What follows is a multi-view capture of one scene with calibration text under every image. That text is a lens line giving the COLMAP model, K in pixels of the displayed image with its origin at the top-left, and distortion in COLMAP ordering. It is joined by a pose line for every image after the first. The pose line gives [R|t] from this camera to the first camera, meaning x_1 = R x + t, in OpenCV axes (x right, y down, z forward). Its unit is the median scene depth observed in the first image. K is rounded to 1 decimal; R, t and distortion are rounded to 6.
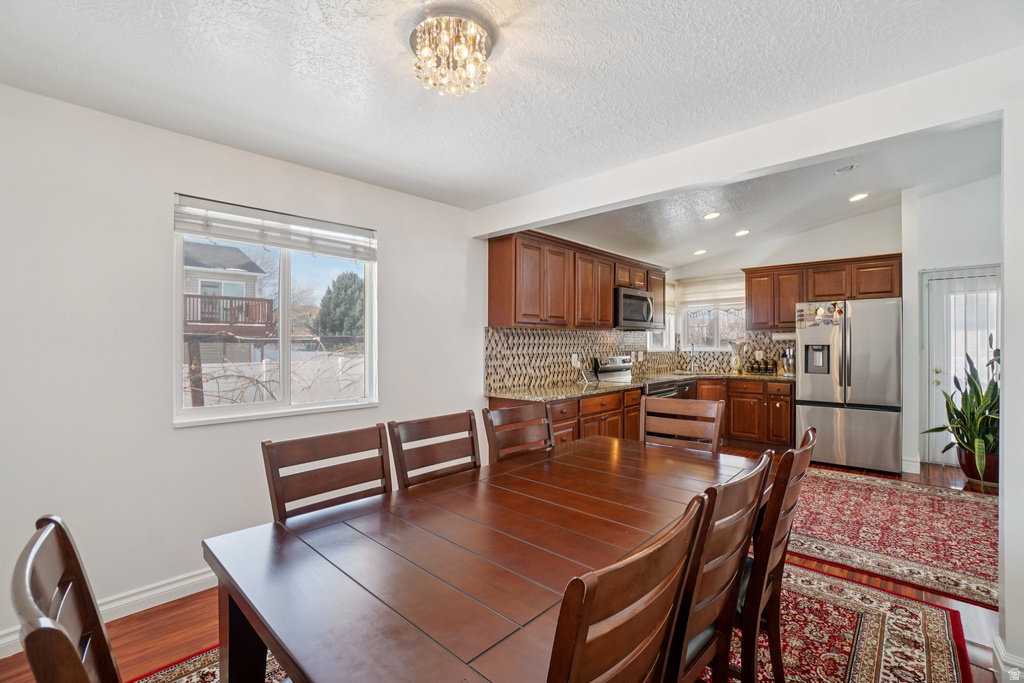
lens RADIAL K [[453.2, 0, 508.0], [0, 453.2, 343.9], [0, 0, 1]] dist [-0.063590, 0.022227]
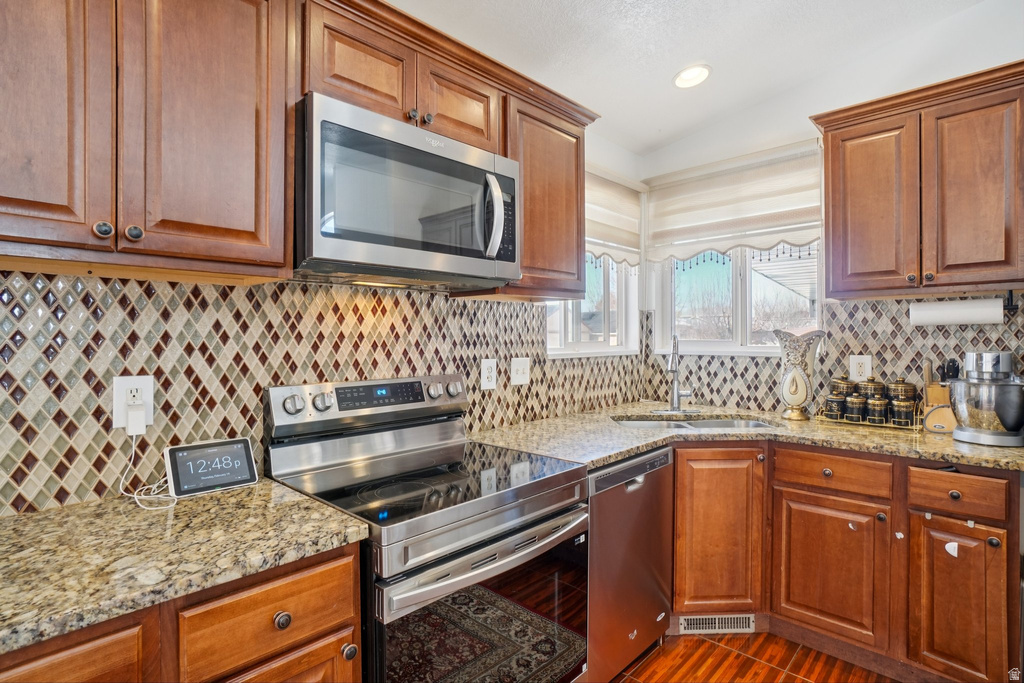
lens RADIAL K [[510.2, 0, 507.5], [0, 510.2, 342.5], [0, 0, 1]] dist [-0.049744, 0.027350]
pose [[0.999958, 0.000146, -0.009137, 0.335990], [-0.000048, 0.999942, 0.010807, 0.000928], [0.009138, -0.010806, 0.999900, 0.701452]]
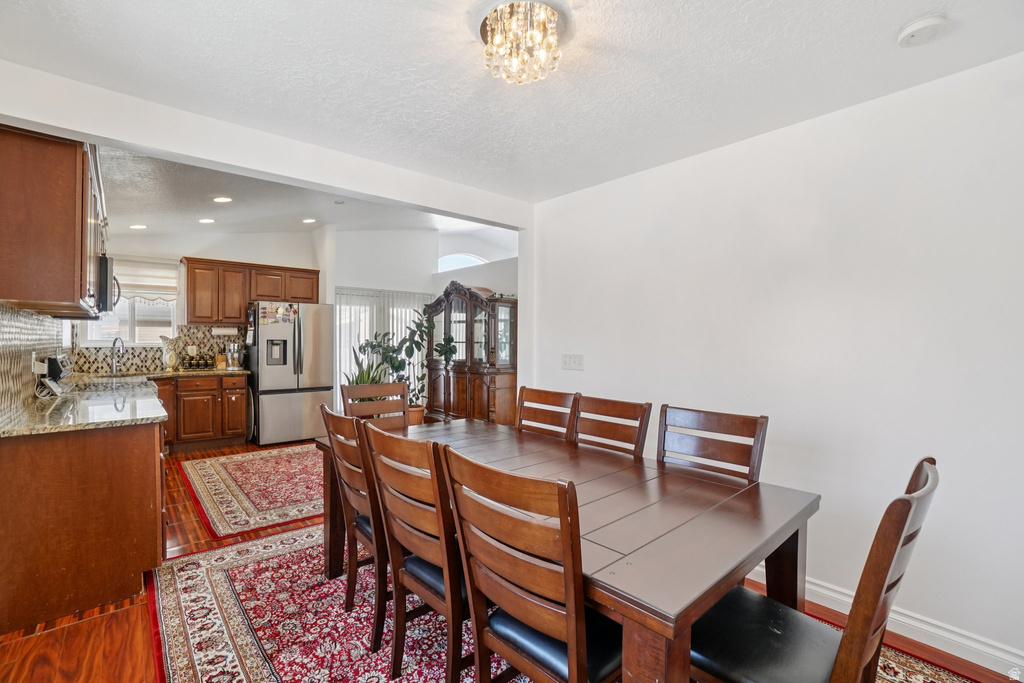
lens RADIAL K [[453.2, 0, 508.0], [0, 453.2, 343.9], [0, 0, 1]] dist [-0.063590, 0.022227]
pose [[0.081604, -0.004910, 0.996653, -0.371665], [-0.006560, 0.999964, 0.005463, 0.002345], [-0.996643, -0.006984, 0.081569, 0.298010]]
